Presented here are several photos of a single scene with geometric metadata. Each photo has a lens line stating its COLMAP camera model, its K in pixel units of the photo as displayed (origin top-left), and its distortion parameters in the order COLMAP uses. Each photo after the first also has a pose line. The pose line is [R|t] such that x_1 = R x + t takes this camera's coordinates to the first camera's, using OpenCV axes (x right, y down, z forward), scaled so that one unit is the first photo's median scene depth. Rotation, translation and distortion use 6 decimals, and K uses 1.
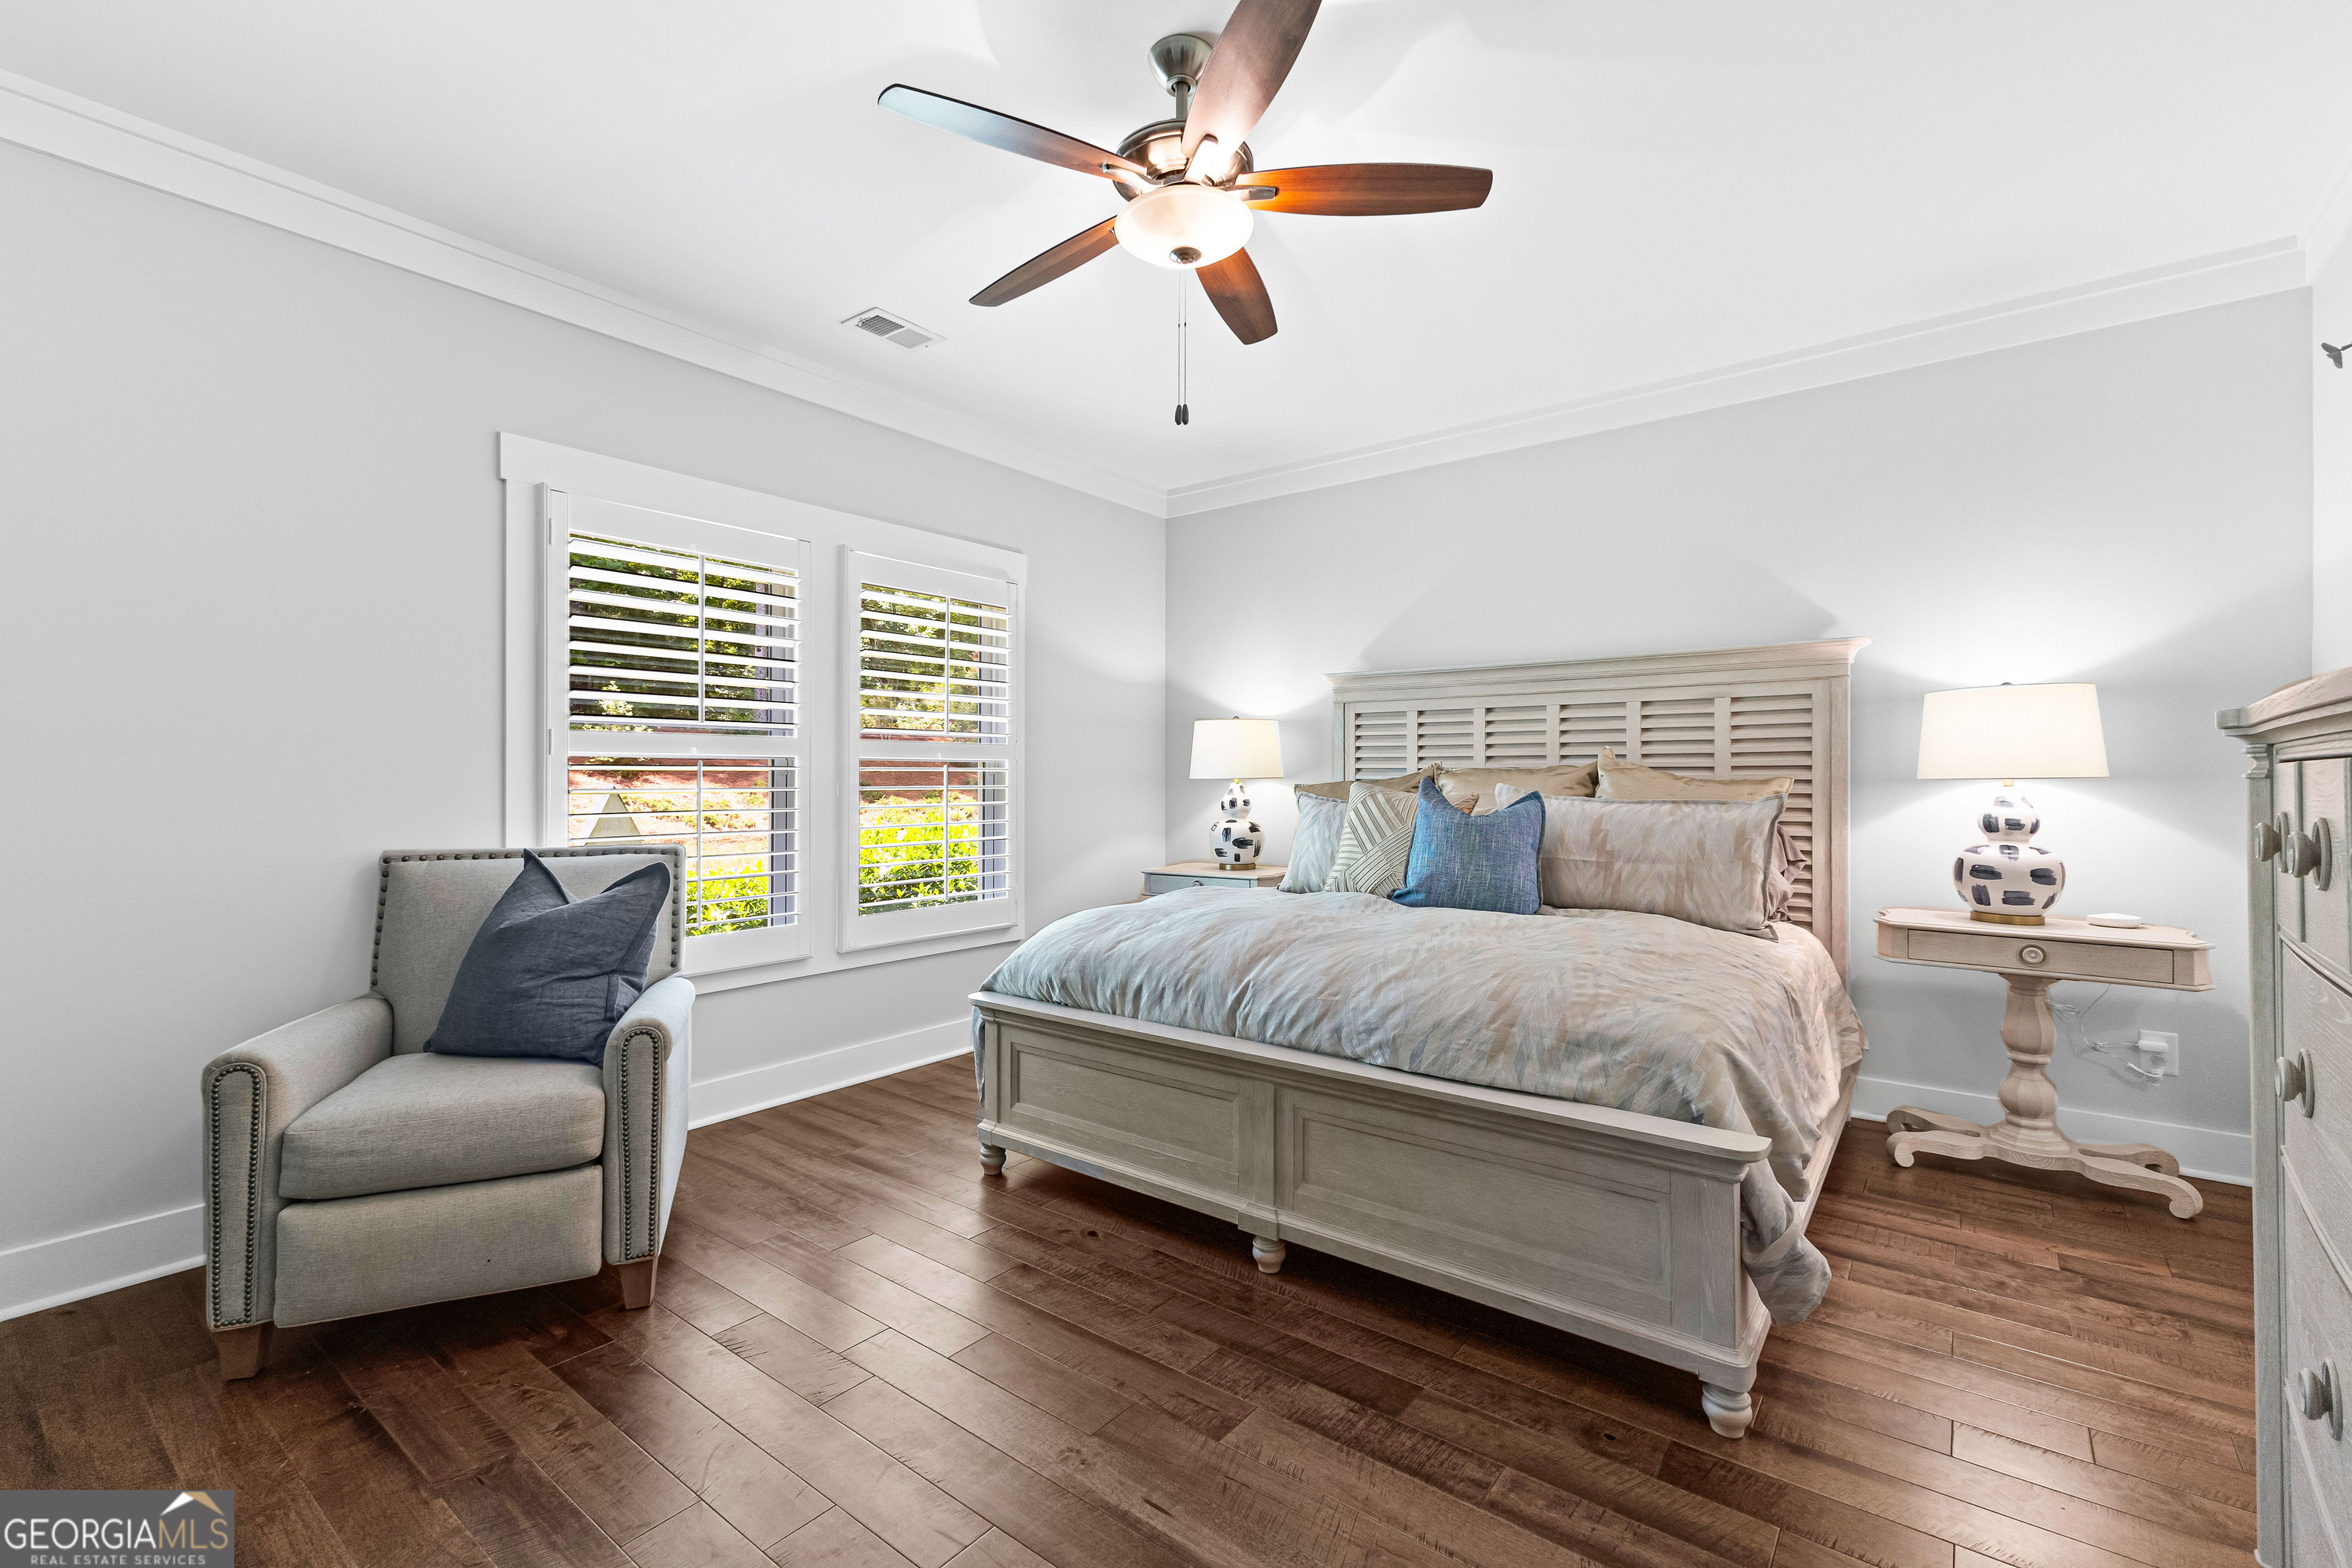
lens RADIAL K [[1014.4, 0, 1208.7], [0, 1014.4, 775.6], [0, 0, 1]] dist [0.013467, -0.002054]
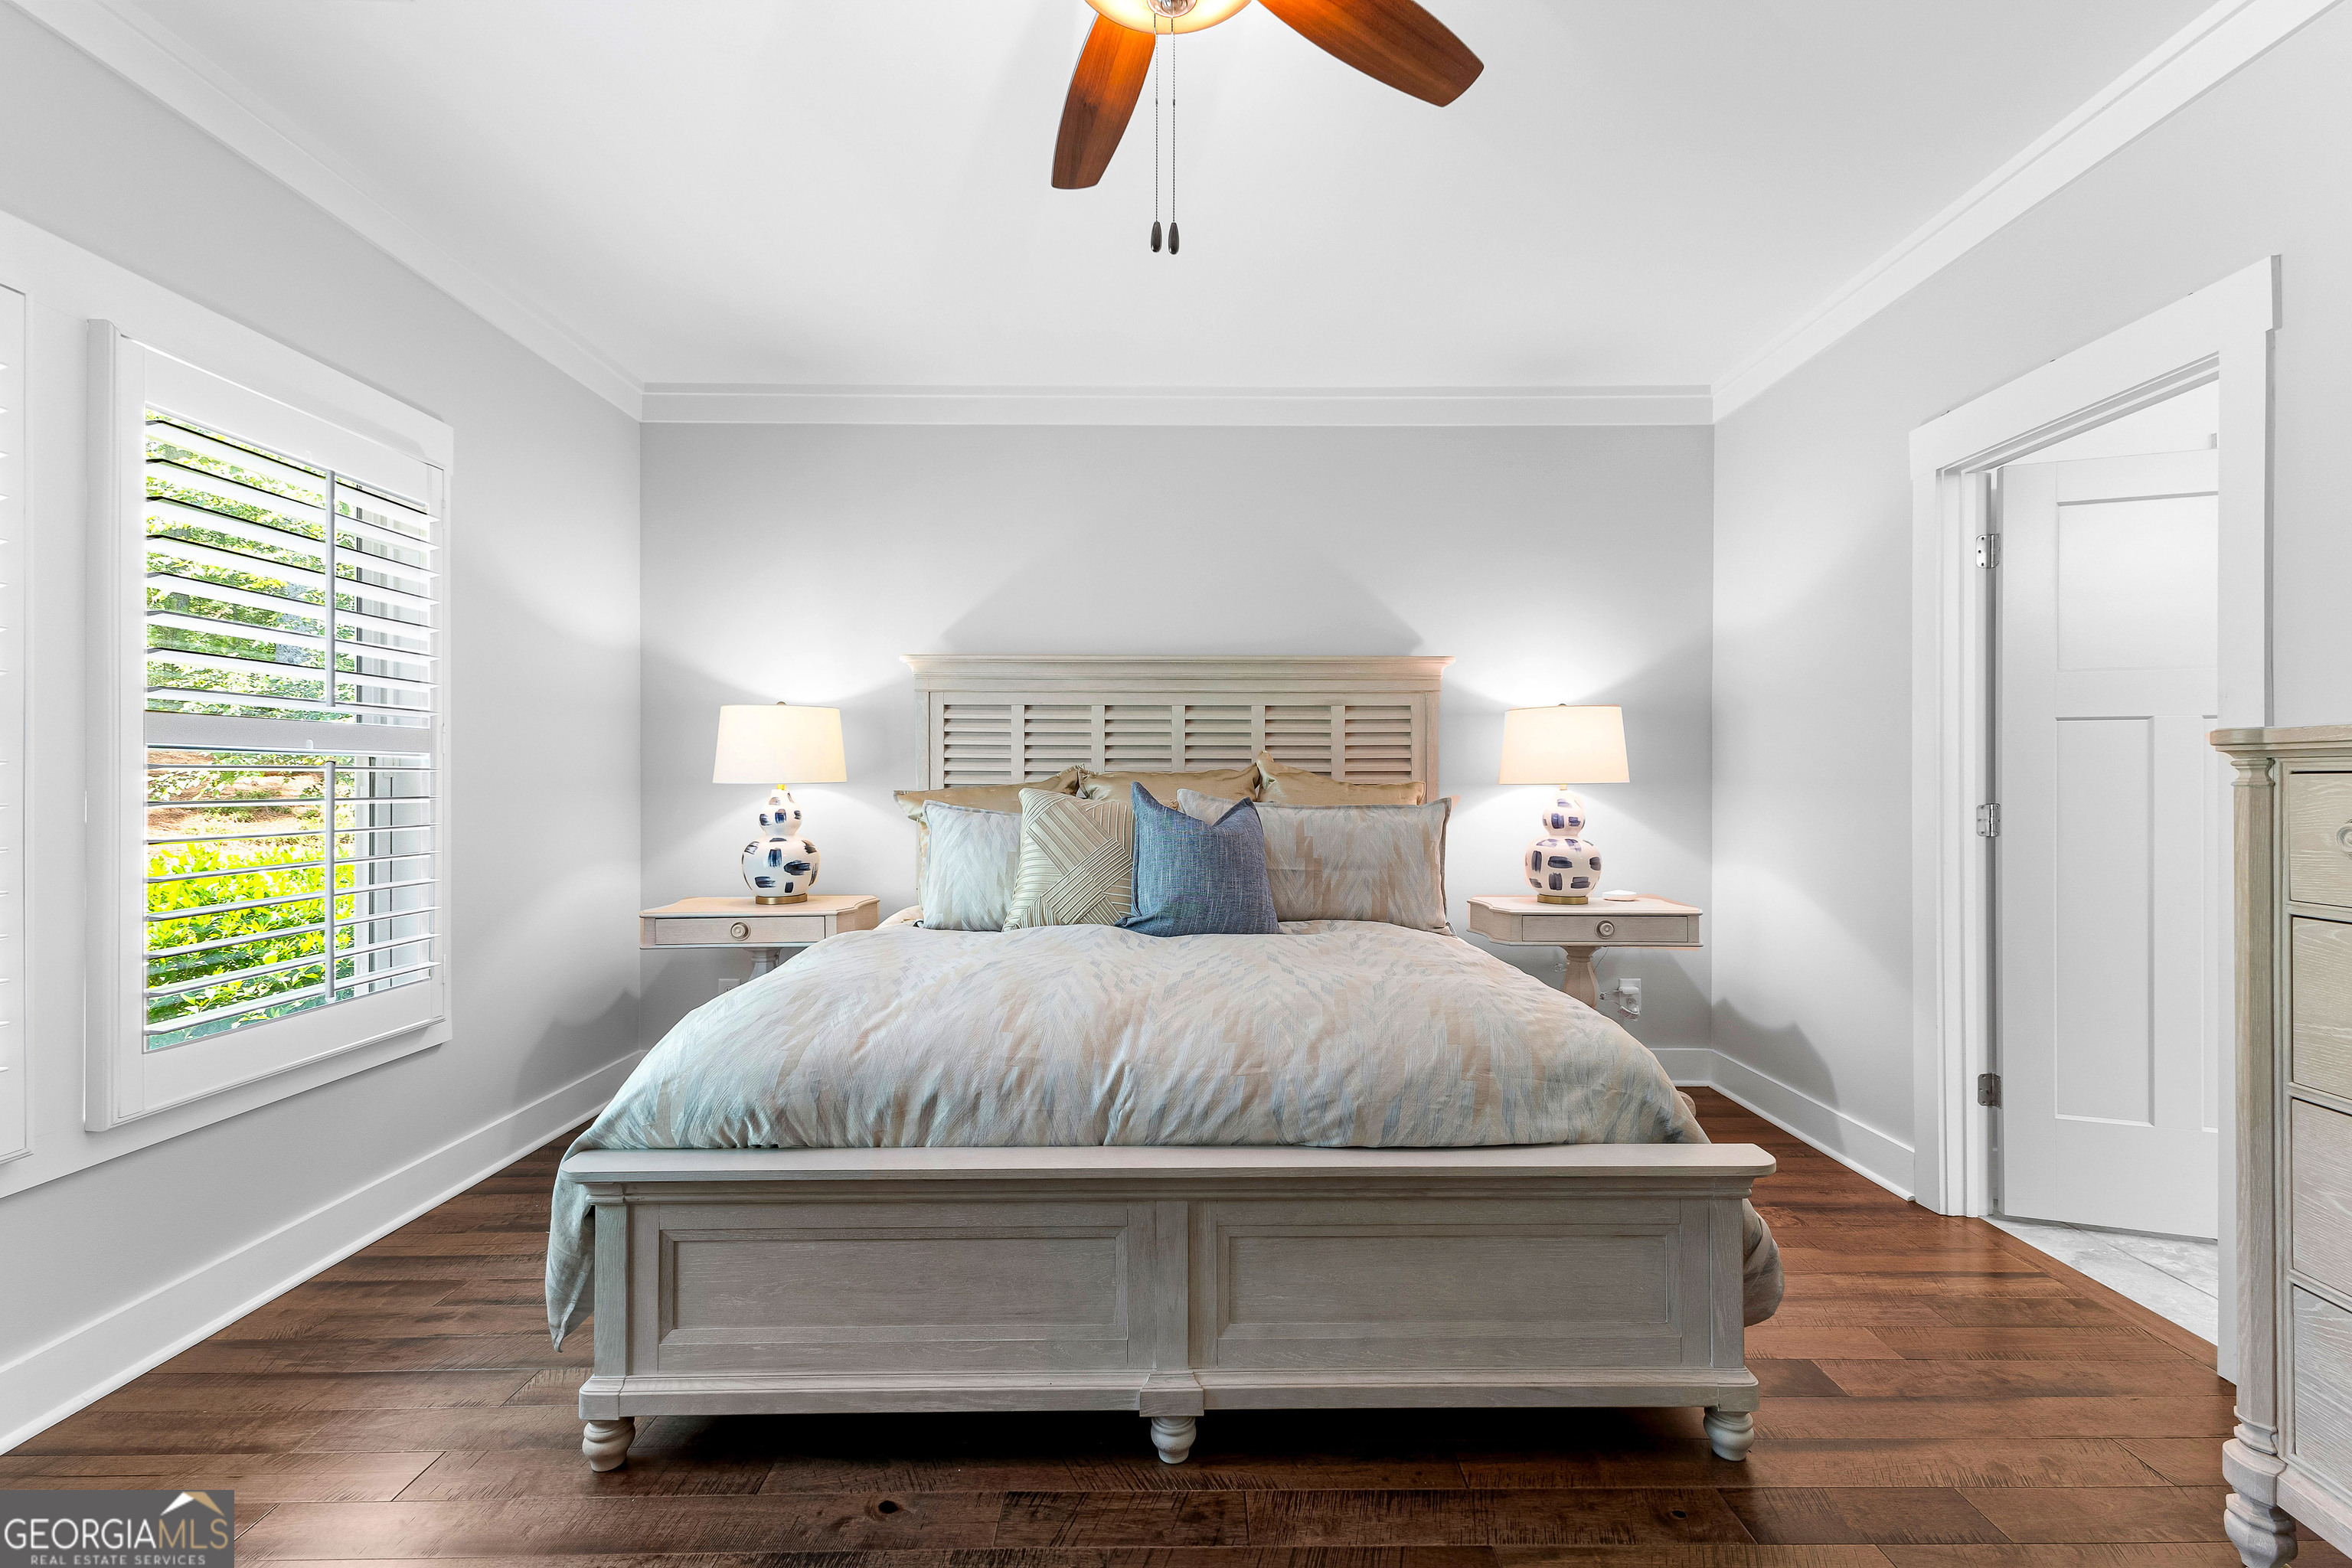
lens RADIAL K [[1014.4, 0, 1203.5], [0, 1014.4, 780.9], [0, 0, 1]] dist [0.013467, -0.002054]
pose [[0.792012, 0.000701, 0.610505, -0.286643], [-0.001806, 0.999998, 0.001194, -0.000618], [-0.610503, -0.002048, 0.792011, 0.314535]]
